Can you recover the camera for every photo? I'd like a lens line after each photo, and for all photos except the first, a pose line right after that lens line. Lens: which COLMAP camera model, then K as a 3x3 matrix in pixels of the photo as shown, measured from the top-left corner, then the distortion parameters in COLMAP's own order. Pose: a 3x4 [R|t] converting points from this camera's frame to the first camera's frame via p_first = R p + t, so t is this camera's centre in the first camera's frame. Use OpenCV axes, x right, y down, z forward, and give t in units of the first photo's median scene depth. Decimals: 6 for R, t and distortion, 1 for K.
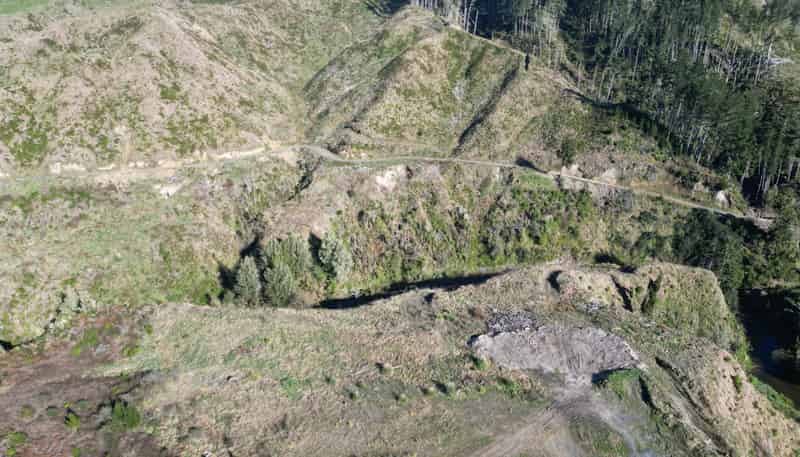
lens RADIAL K [[558.2, 0, 401.2], [0, 558.2, 228.3], [0, 0, 1]] dist [0.090572, -0.095836]
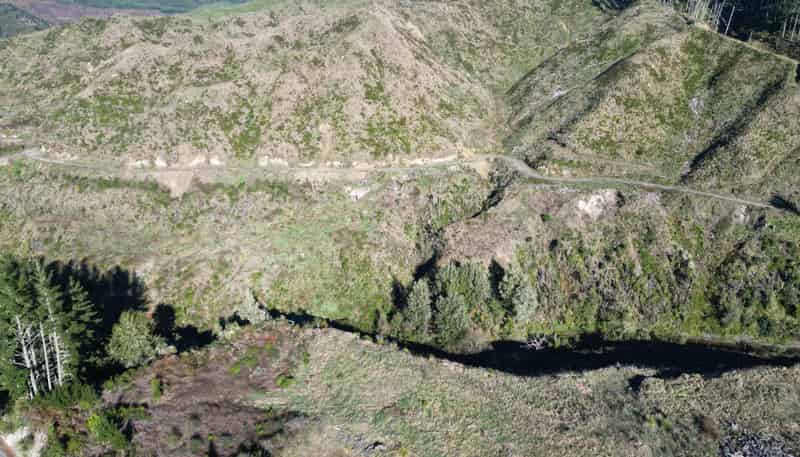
lens RADIAL K [[558.2, 0, 401.2], [0, 558.2, 228.3], [0, 0, 1]] dist [0.090572, -0.095836]
pose [[0.938620, 0.127526, -0.320515, -0.018011], [-0.125466, 0.991726, 0.027162, -0.040723], [0.321327, 0.014719, 0.946854, 0.096521]]
